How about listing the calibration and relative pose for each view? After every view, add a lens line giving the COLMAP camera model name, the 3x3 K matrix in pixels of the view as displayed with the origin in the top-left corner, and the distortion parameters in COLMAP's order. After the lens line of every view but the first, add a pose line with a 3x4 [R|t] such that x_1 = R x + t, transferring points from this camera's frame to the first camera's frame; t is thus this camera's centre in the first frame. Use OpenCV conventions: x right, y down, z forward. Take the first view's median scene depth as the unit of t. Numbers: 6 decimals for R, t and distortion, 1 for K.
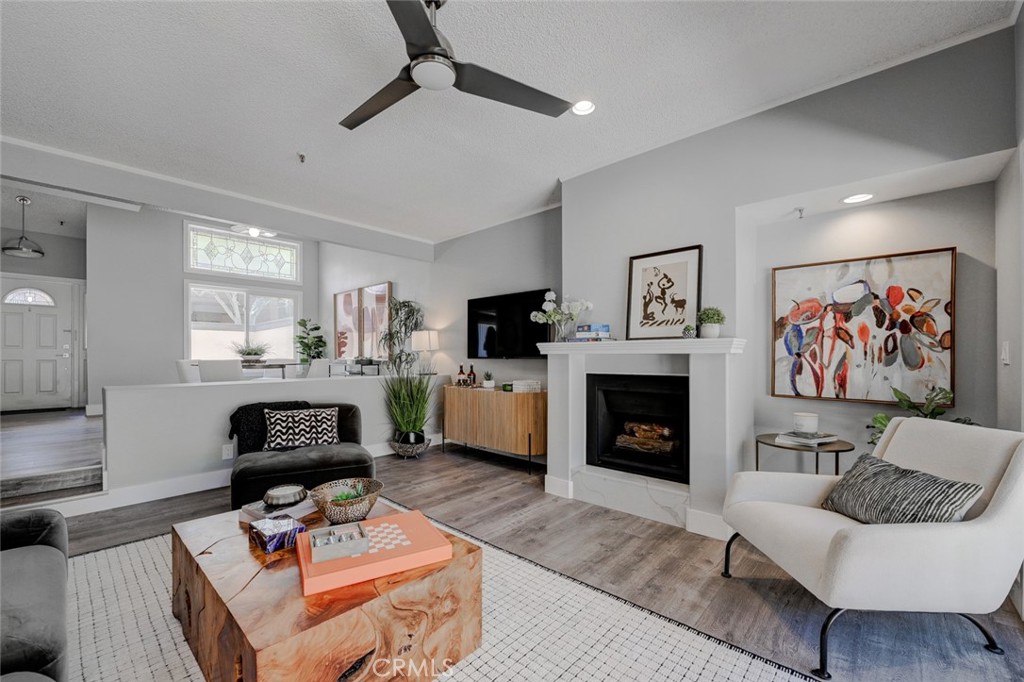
lens RADIAL K [[409.9, 0, 491.4], [0, 409.9, 356.9], [0, 0, 1]] dist [-0.000552, -0.000052]
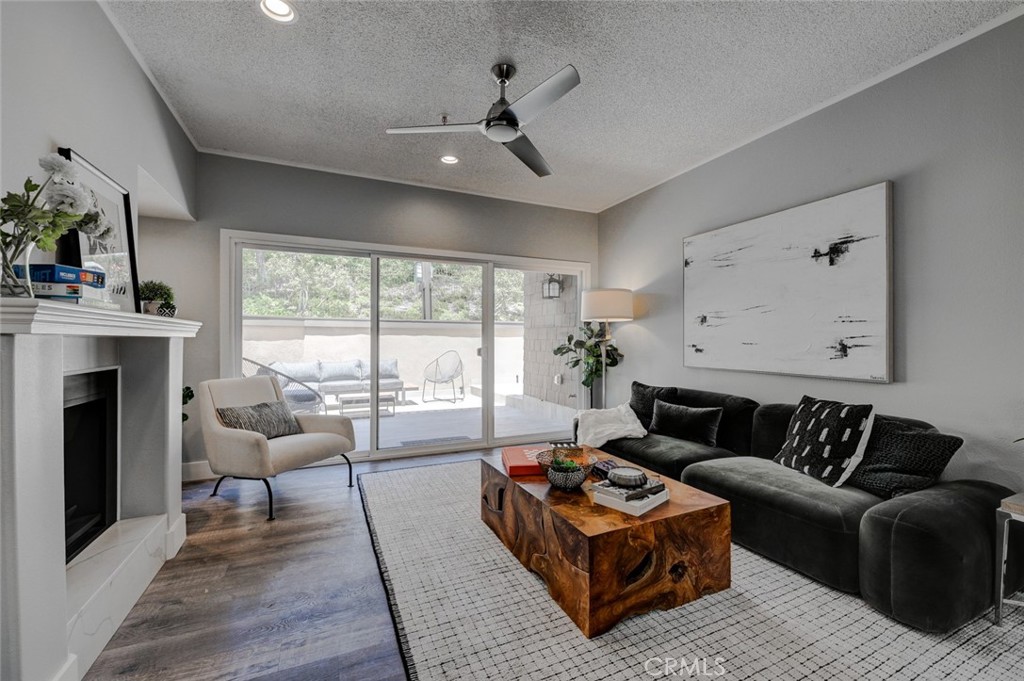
lens RADIAL K [[414.2, 0, 505.2], [0, 414.2, 340.7], [0, 0, 1]] dist [-0.003294, -0.000332]
pose [[-0.921849, -0.001210, 0.387548, -0.388601], [-0.001064, 0.999999, 0.000591, -0.002810], [-0.387548, 0.000133, -0.921849, 1.324087]]
